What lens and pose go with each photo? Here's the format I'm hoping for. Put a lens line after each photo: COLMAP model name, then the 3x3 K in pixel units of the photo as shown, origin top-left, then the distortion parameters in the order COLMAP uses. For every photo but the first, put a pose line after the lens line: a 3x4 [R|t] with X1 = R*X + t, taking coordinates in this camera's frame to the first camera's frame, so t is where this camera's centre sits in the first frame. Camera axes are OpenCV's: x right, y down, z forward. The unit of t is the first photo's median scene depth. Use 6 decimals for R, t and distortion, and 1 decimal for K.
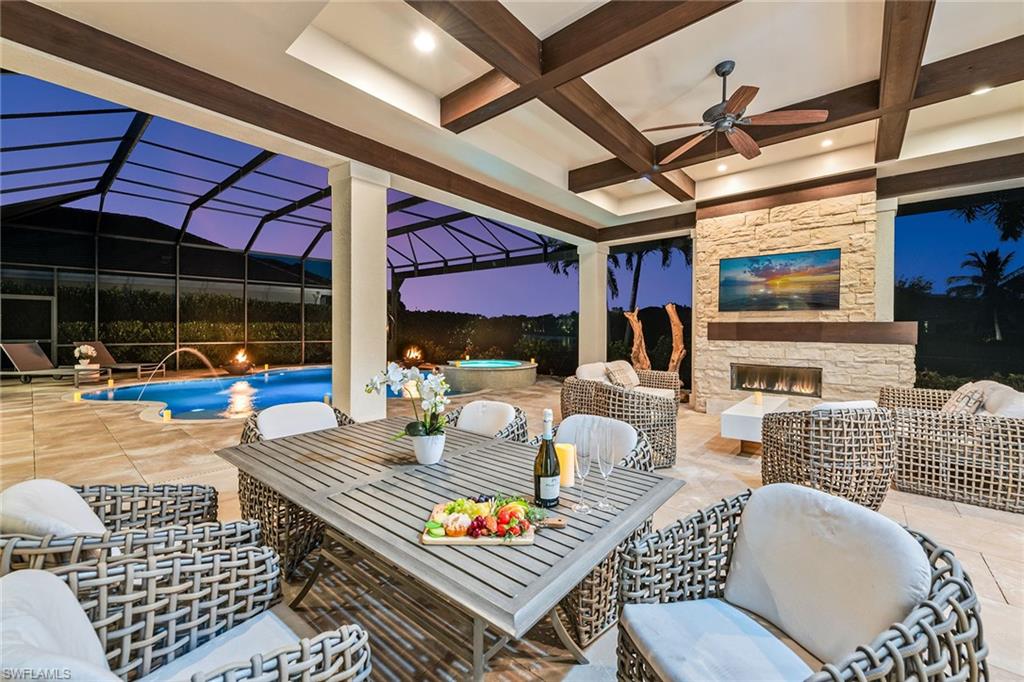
lens RADIAL K [[408.0, 0, 515.2], [0, 408.0, 331.8], [0, 0, 1]] dist [0.014263, -0.000093]
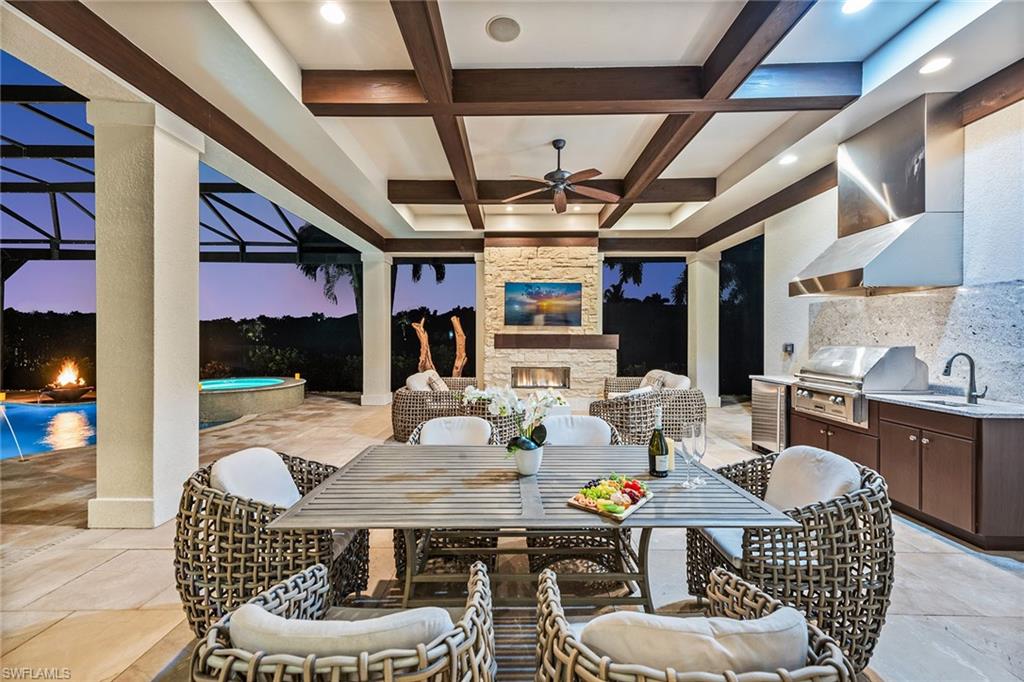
lens RADIAL K [[410.7, 0, 512.0], [0, 410.7, 341.0], [0, 0, 1]] dist [0.000892, -0.000065]
pose [[0.763302, -0.009895, 0.645966, -0.263141], [0.006260, 0.999949, 0.007921, -0.011757], [-0.646012, -0.002002, 0.763325, 0.052337]]
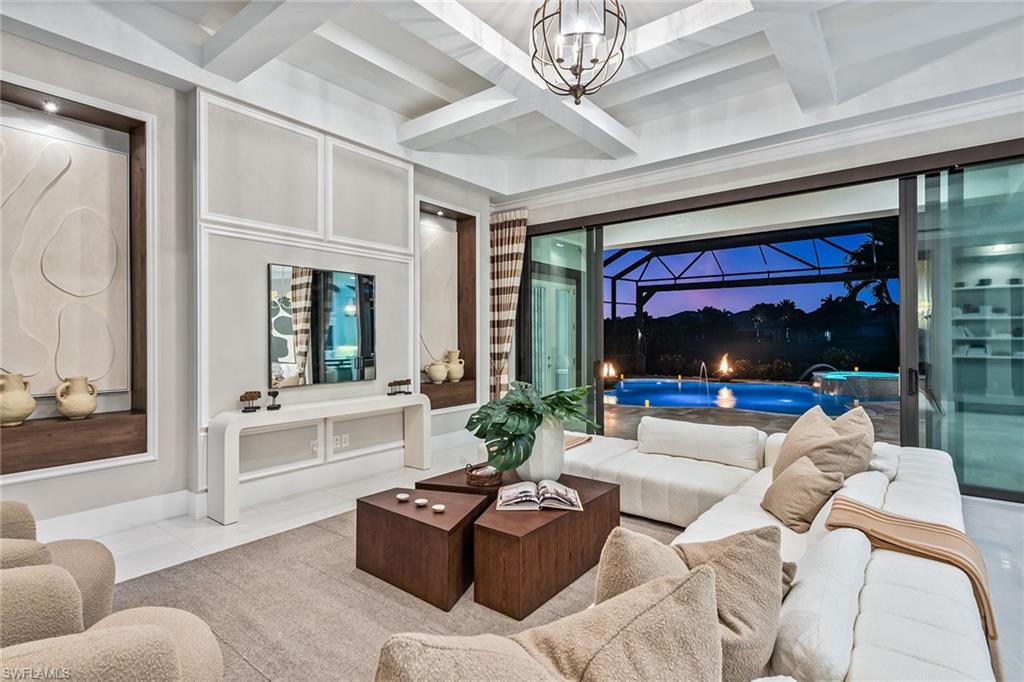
lens RADIAL K [[493.7, 0, 512.0], [0, 493.7, 341.0], [0, 0, 1]] dist [-0.000622, -0.000096]
pose [[0.999523, -0.009323, 0.029449, -1.652198], [0.009339, 0.999956, -0.000413, -0.033211], [-0.029444, 0.000687, 0.999566, -0.487071]]
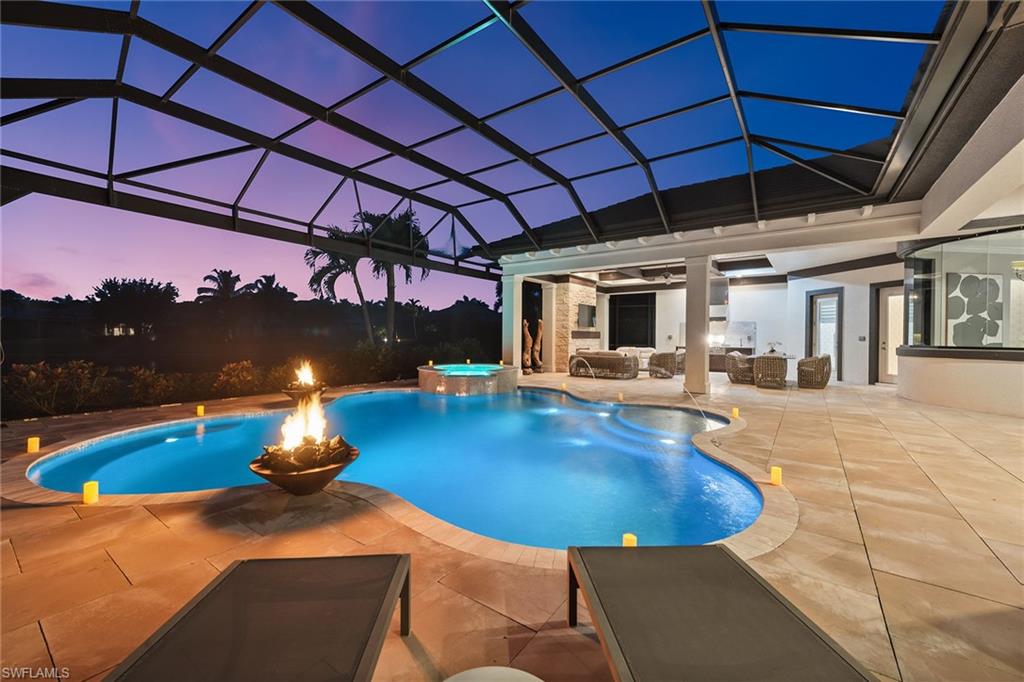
lens RADIAL K [[410.7, 0, 512.0], [0, 410.7, 341.0], [0, 0, 1]] dist [0.000892, -0.000065]
pose [[-0.073631, -0.018692, 0.997110, -1.700819], [-0.003341, 0.999823, 0.018497, -0.007365], [-0.997280, -0.001969, -0.073681, 1.477739]]
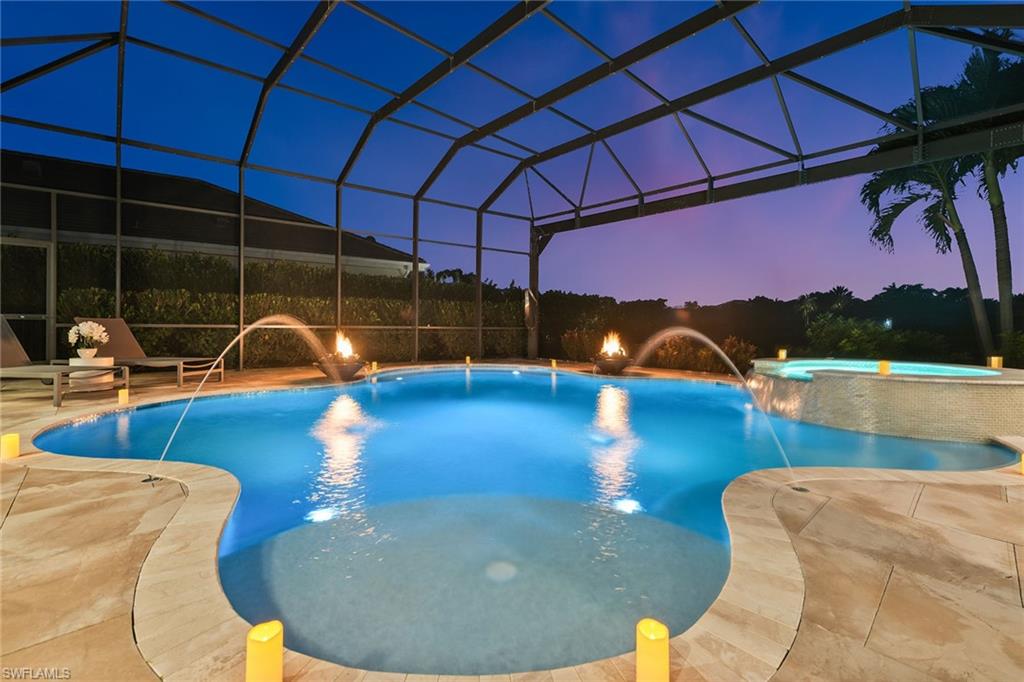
lens RADIAL K [[436.0, 0, 511.1], [0, 436.0, 329.3], [0, 0, 1]] dist [0.018666, -0.000015]
pose [[0.993182, 0.001333, -0.116569, -0.639466], [-0.001634, 0.999996, -0.002488, 0.063379], [0.116566, 0.002661, 0.993179, 0.736711]]
